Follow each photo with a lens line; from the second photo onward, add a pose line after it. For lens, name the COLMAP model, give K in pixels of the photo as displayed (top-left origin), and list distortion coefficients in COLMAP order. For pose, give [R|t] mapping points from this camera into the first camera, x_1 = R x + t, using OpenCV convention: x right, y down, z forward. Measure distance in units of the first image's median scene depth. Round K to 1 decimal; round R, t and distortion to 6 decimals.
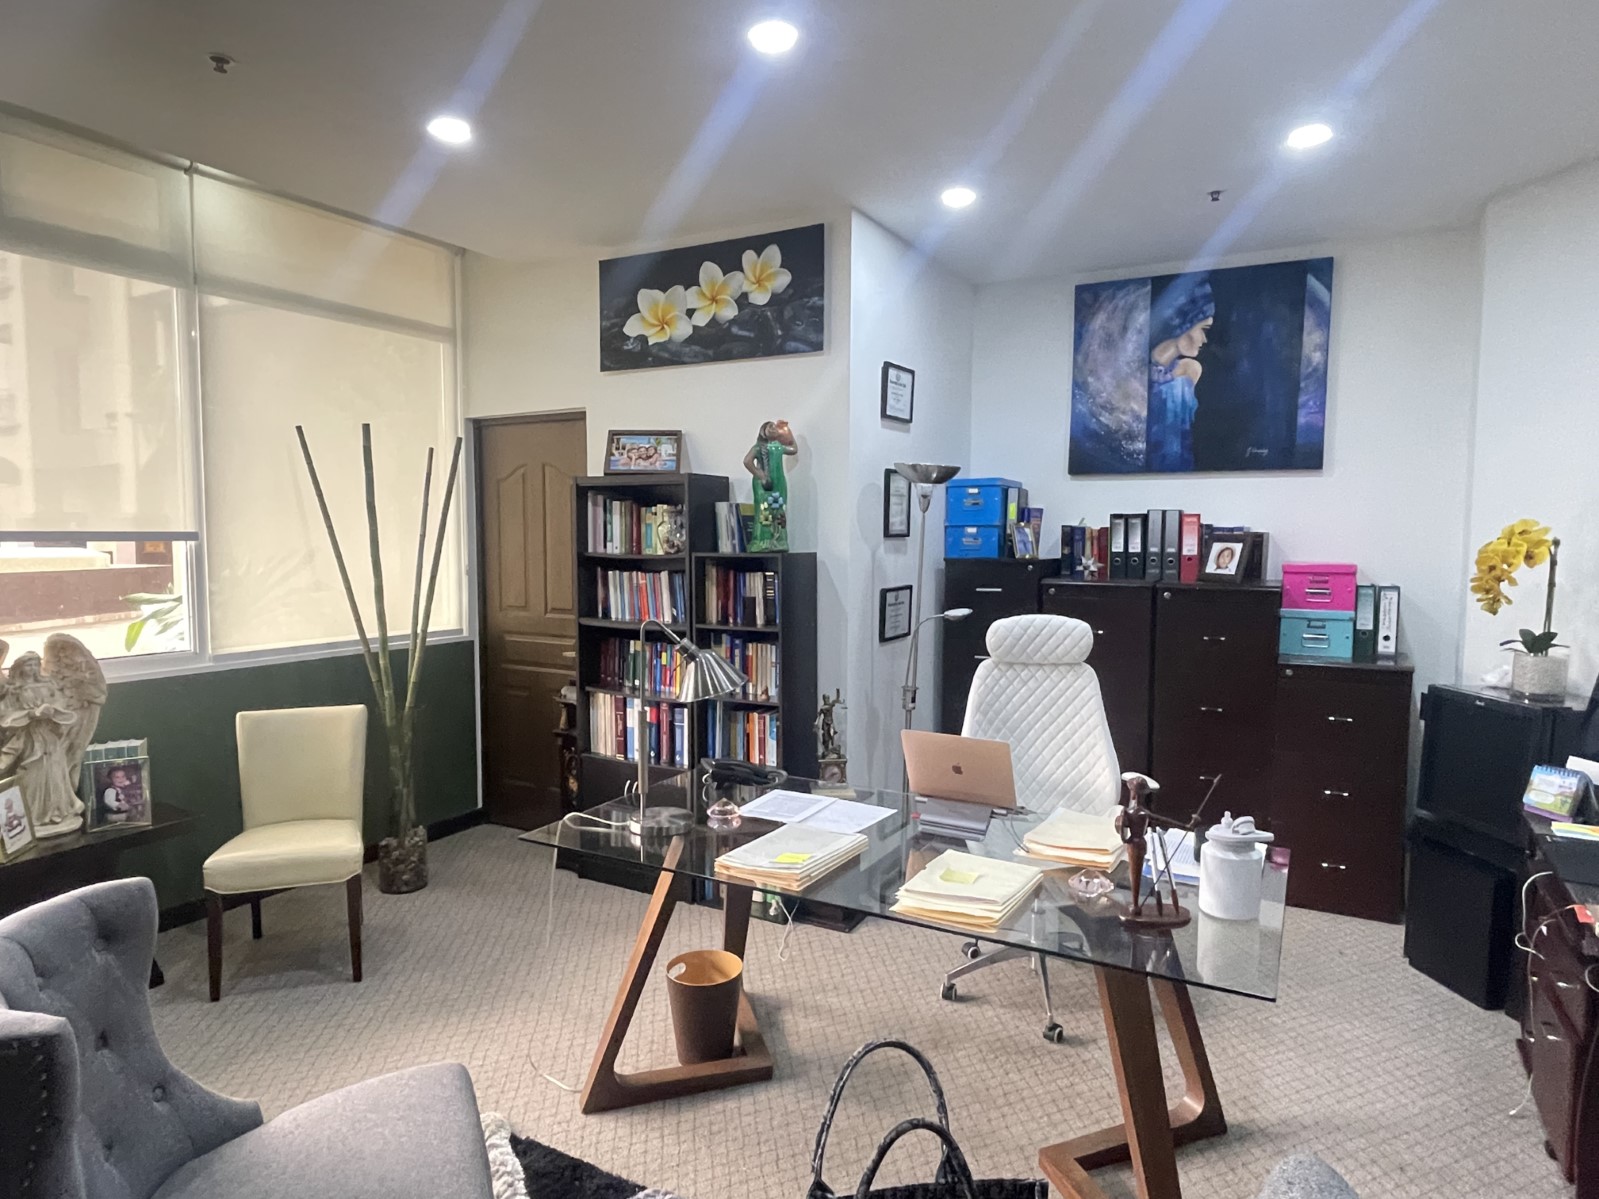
lens RADIAL K [[951.3, 0, 796.6], [0, 951.3, 605.3], [0, 0, 1]] dist [0.020322, 0.000122]
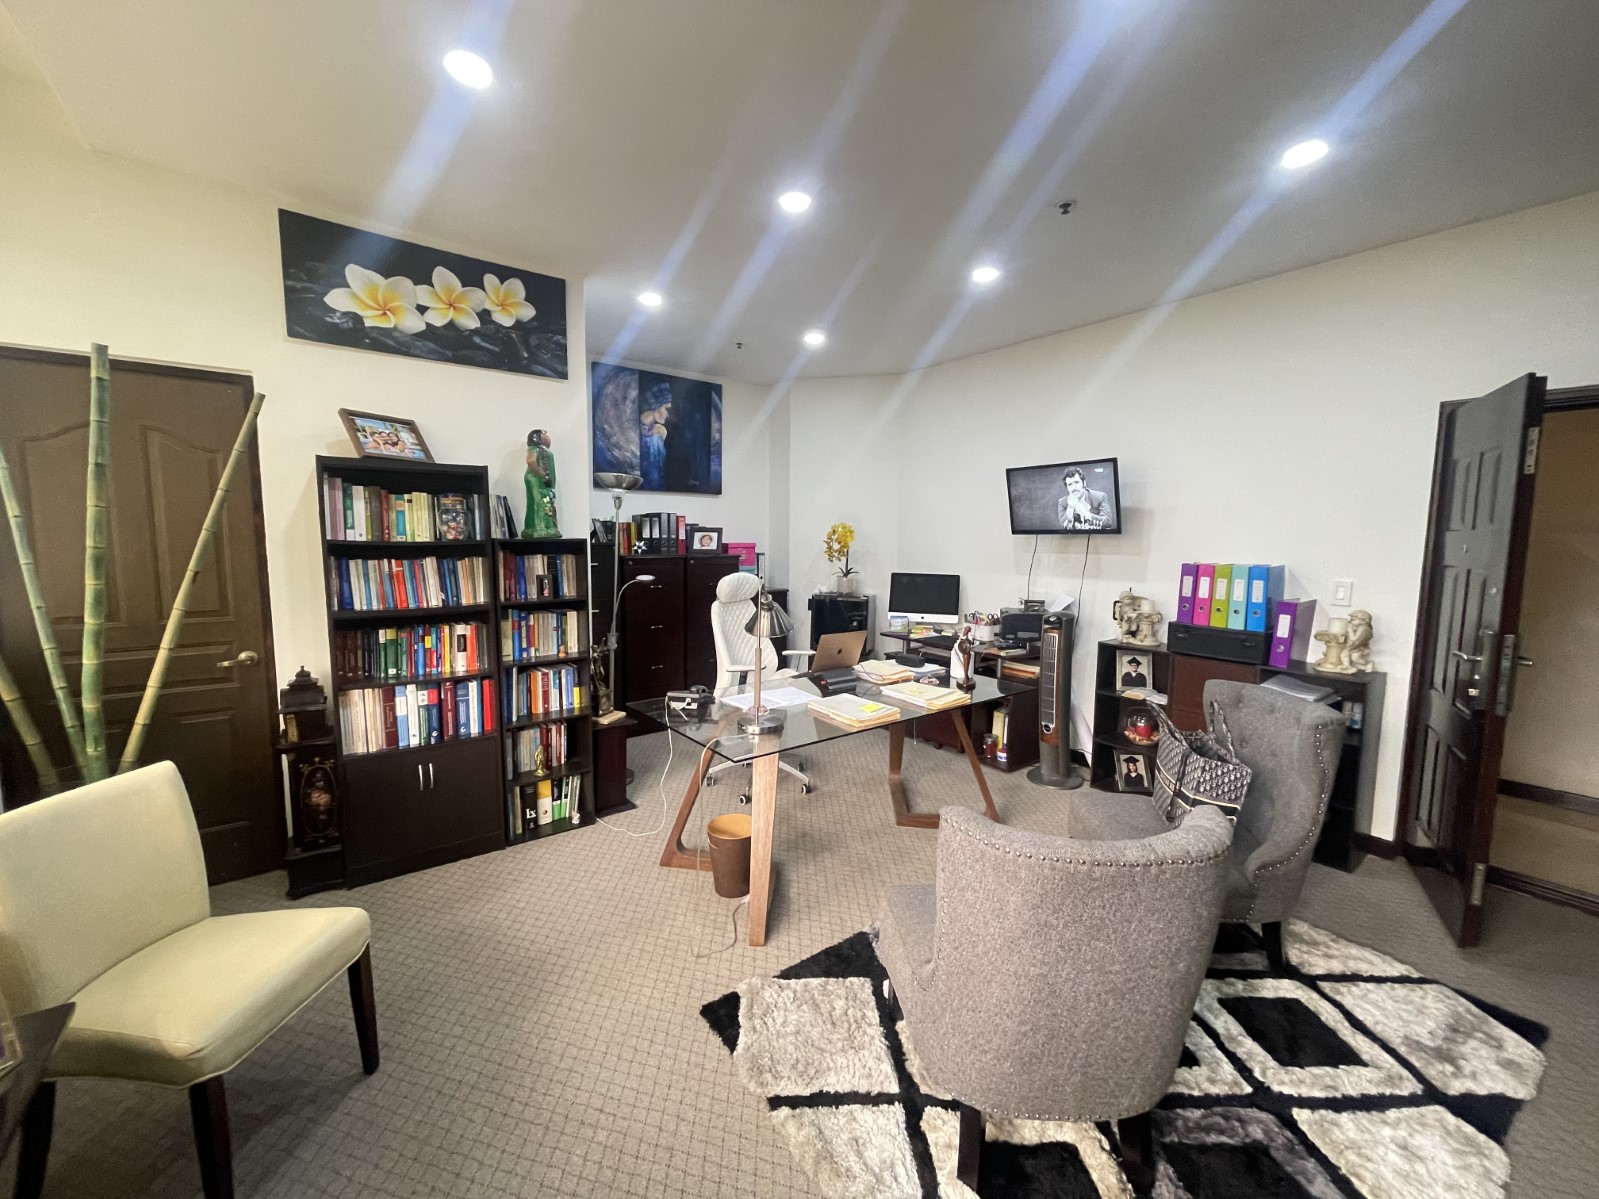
lens RADIAL K [[639.4, 0, 797.5], [0, 639.4, 598.1], [0, 0, 1]] dist [-0.000965, 0.000035]
pose [[0.408274, -0.089547, 0.908457, -0.600203], [0.064527, 0.995519, 0.069130, -0.013442], [-0.910576, 0.030396, 0.412223, 0.342811]]
